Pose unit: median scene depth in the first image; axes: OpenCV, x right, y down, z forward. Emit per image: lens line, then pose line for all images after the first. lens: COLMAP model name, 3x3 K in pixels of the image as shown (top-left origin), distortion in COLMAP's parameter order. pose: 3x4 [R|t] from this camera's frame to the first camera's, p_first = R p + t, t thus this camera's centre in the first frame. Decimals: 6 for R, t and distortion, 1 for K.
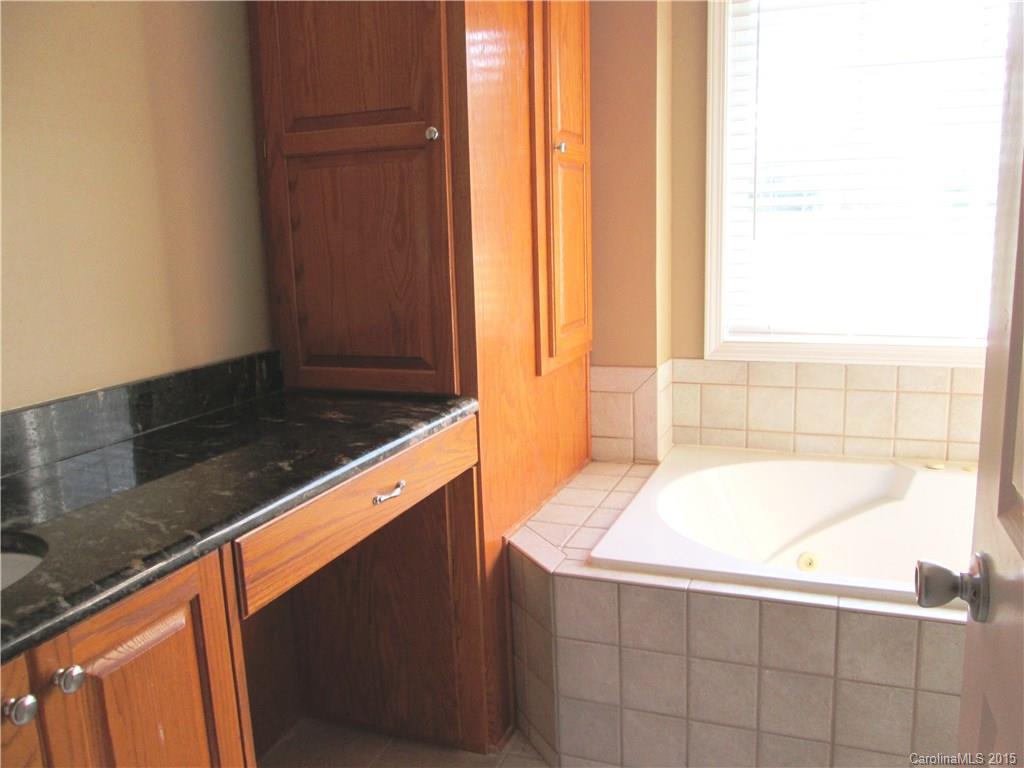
lens RADIAL K [[848.2, 0, 509.7], [0, 848.2, 385.0], [0, 0, 1]] dist [-0.047517, 0.012863]
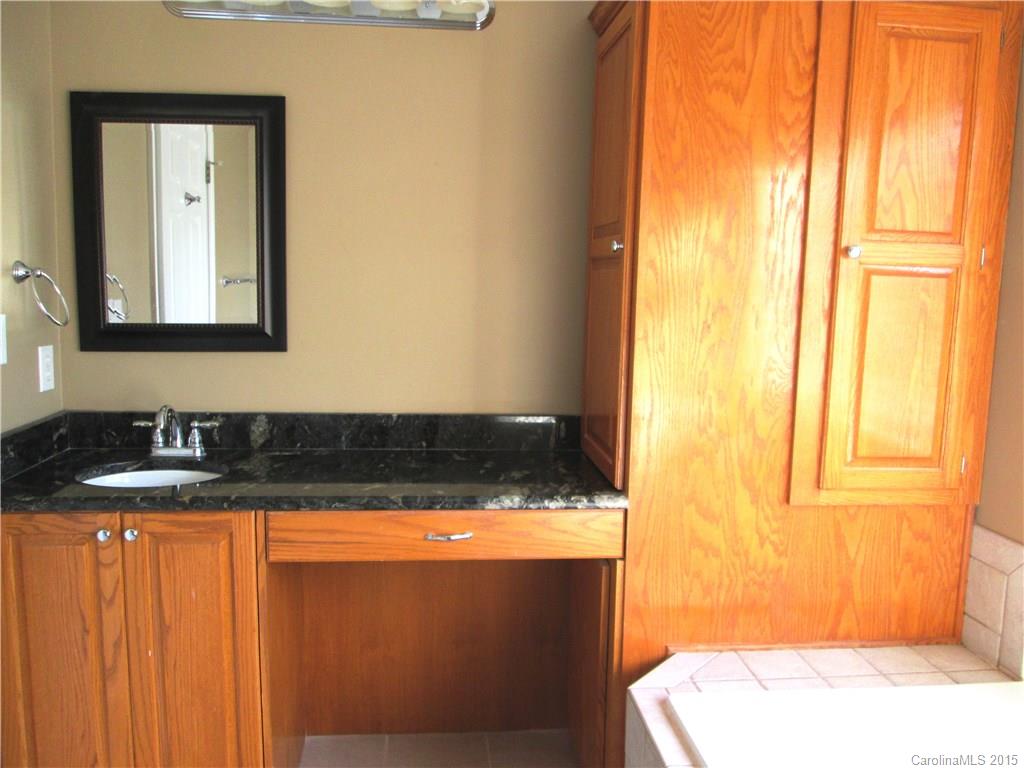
lens RADIAL K [[848.2, 0, 510.0], [0, 848.2, 383.6], [0, 0, 1]] dist [-0.047517, 0.012863]
pose [[0.456905, 0.161315, -0.874766, 0.770024], [-0.203004, 0.976376, 0.074021, -0.165078], [0.866041, 0.143761, 0.478859, 0.356839]]
